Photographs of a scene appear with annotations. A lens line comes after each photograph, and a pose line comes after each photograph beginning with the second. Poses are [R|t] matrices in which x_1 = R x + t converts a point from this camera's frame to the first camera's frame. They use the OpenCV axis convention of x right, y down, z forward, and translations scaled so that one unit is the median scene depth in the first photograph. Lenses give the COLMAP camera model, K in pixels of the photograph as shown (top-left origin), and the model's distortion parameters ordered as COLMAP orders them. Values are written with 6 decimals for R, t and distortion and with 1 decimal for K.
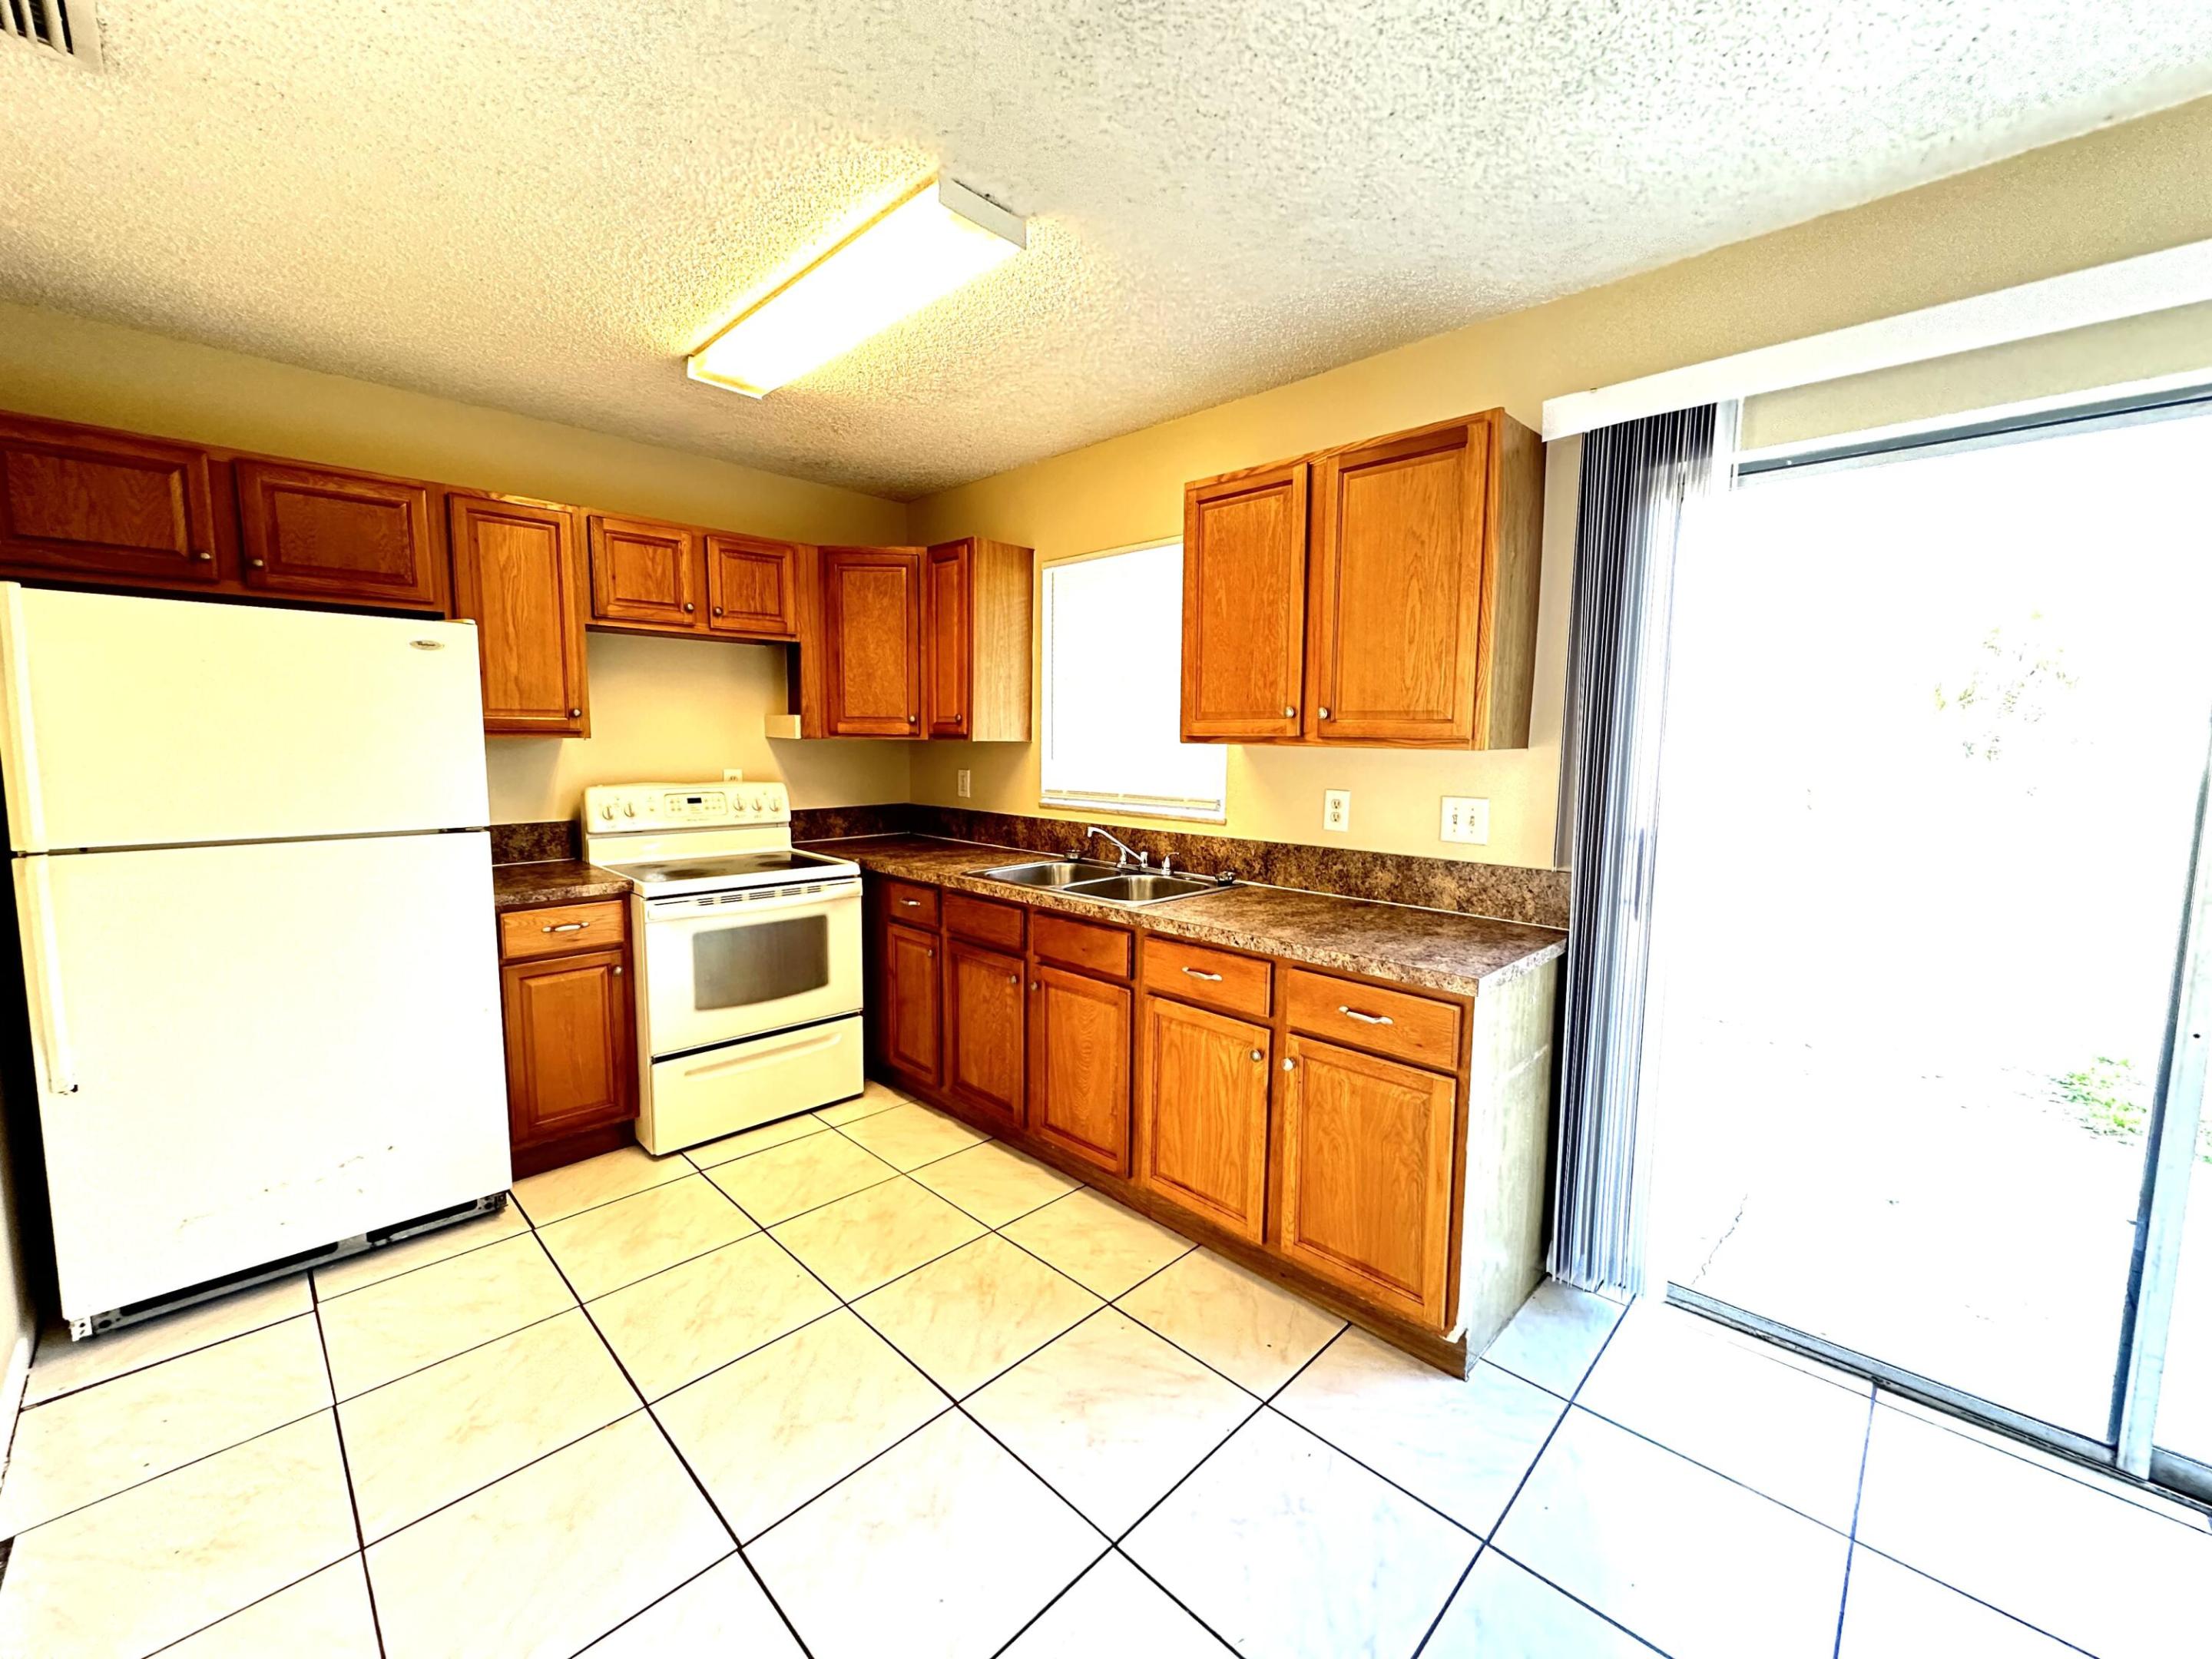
lens RADIAL K [[885.9, 0, 1105.0], [0, 885.9, 826.5], [0, 0, 1]] dist [0.000037, 0.000070]
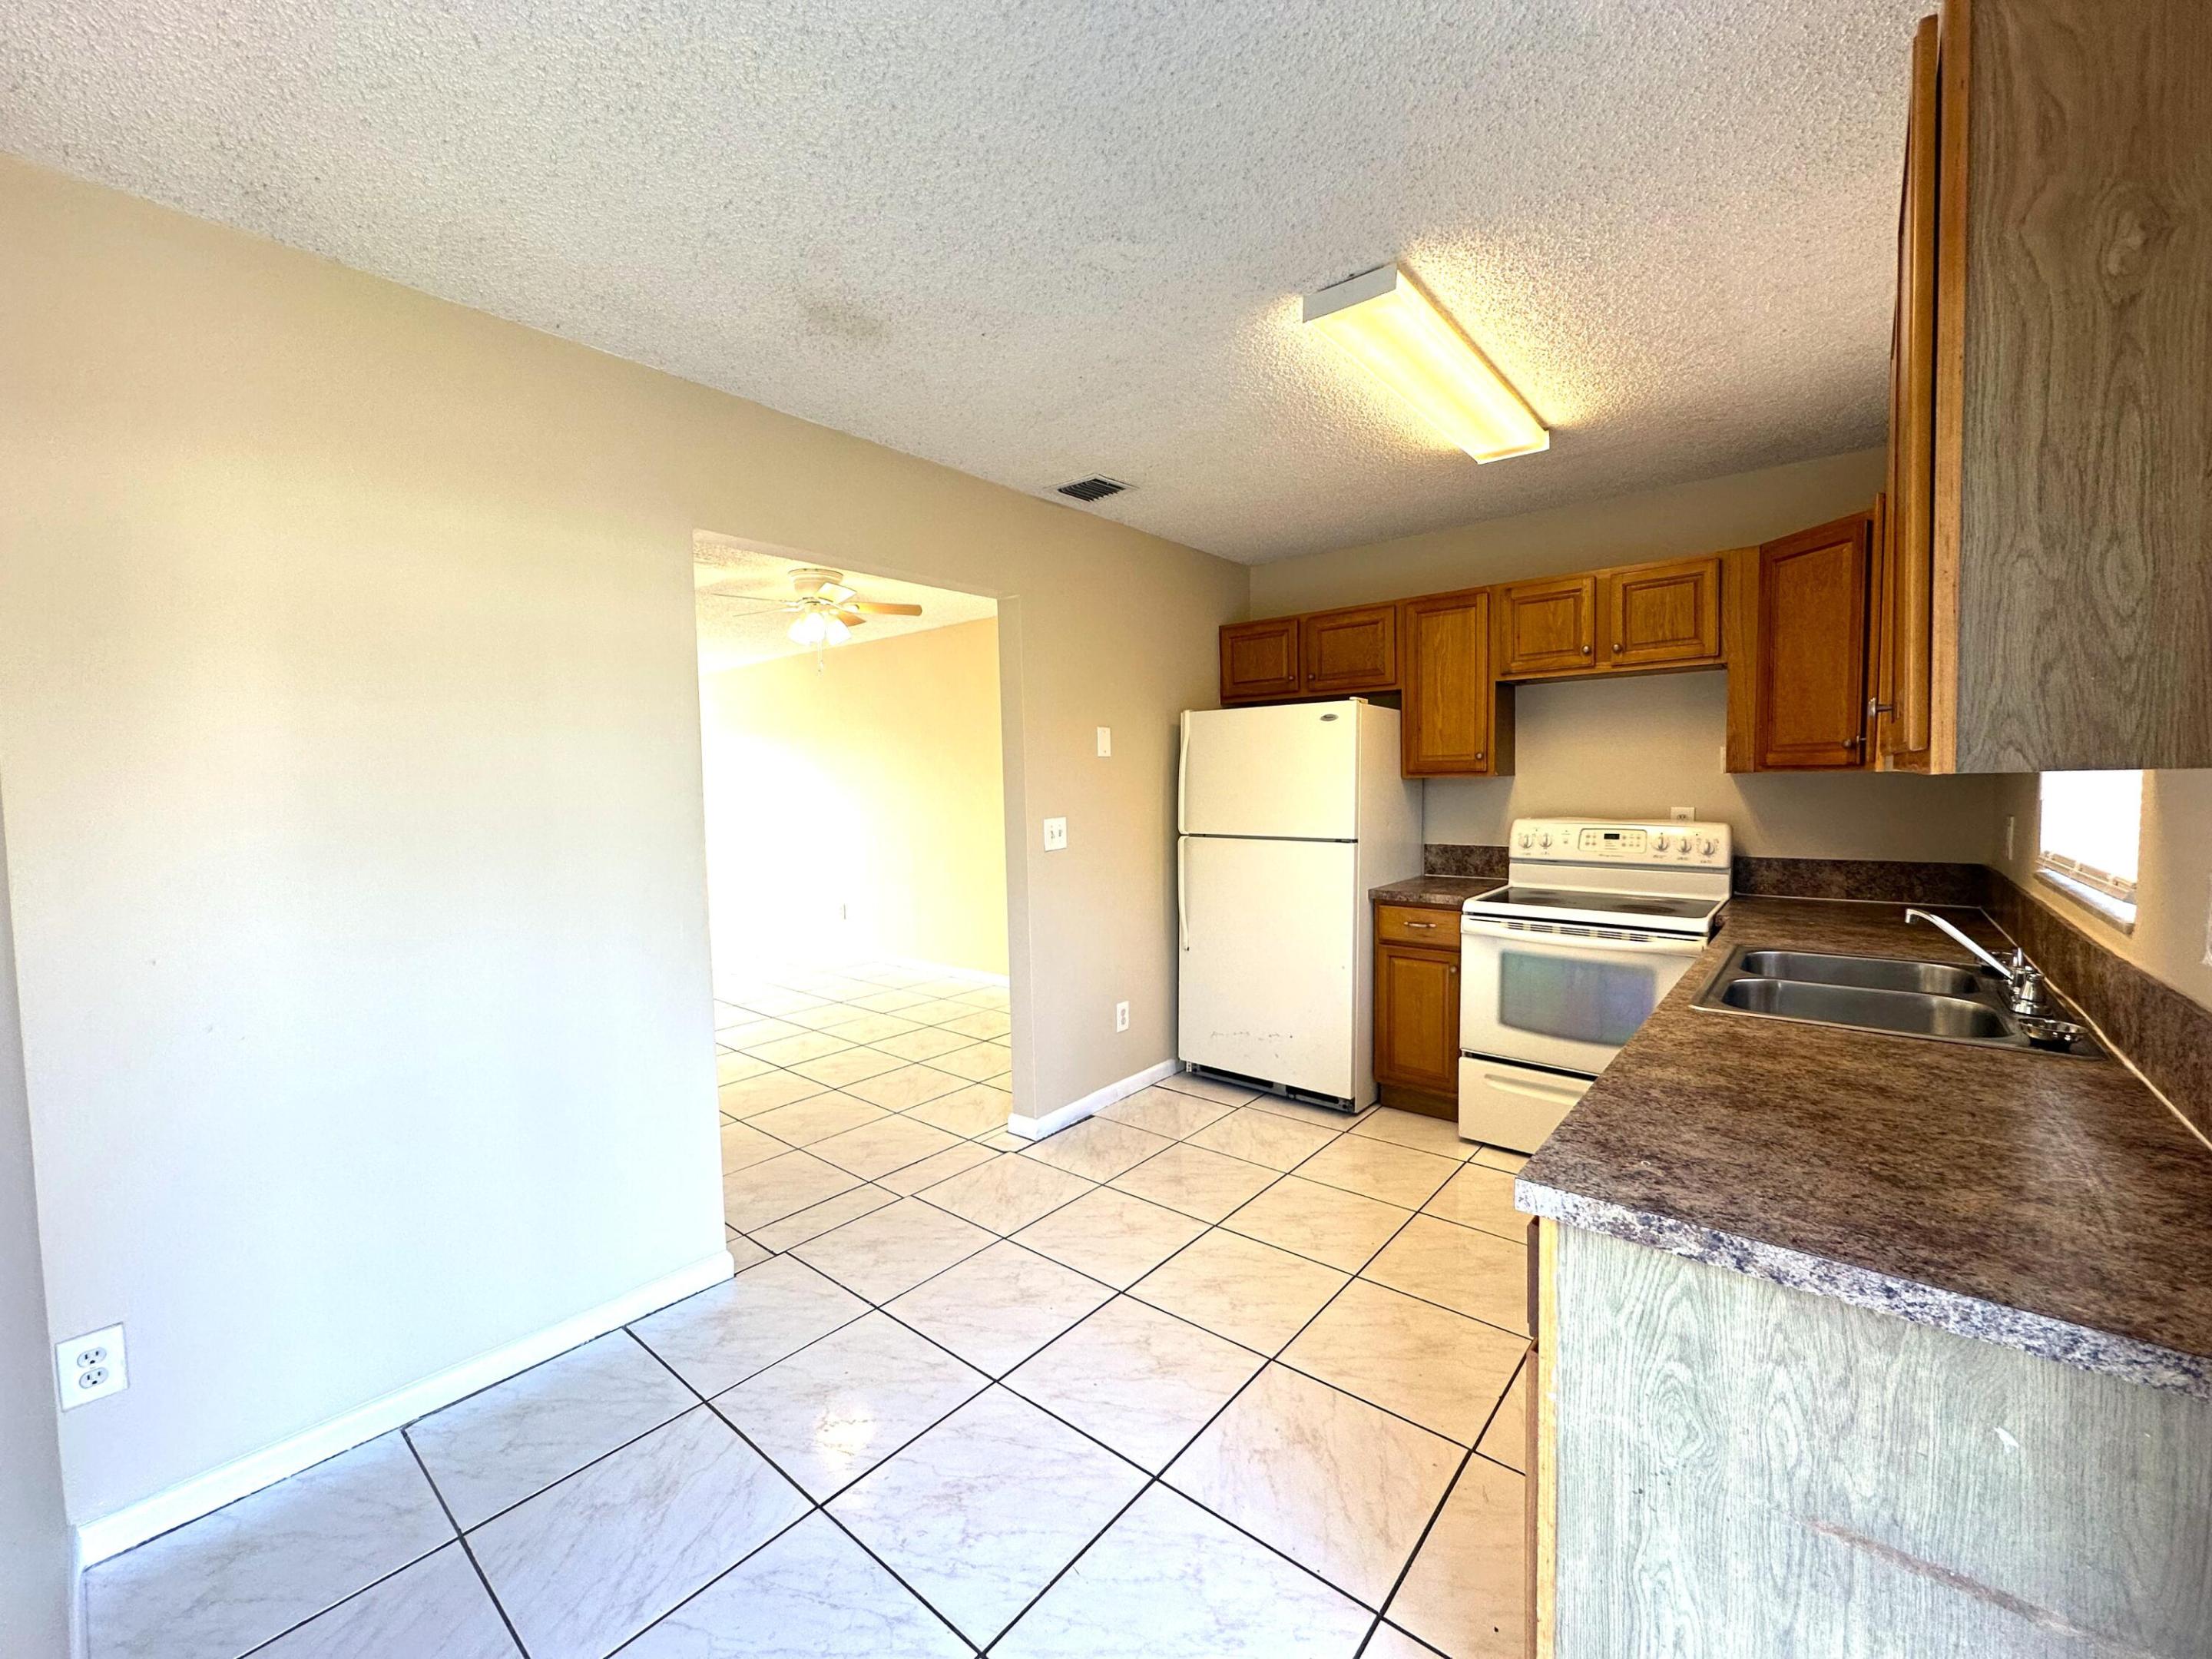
lens RADIAL K [[885.9, 0, 1105.0], [0, 885.9, 826.5], [0, 0, 1]] dist [0.000037, 0.000070]
pose [[0.076713, 0.041538, -0.996188, 0.675314], [-0.086019, 0.995682, 0.034893, -0.035438], [0.993336, 0.083015, 0.079955, 0.470009]]
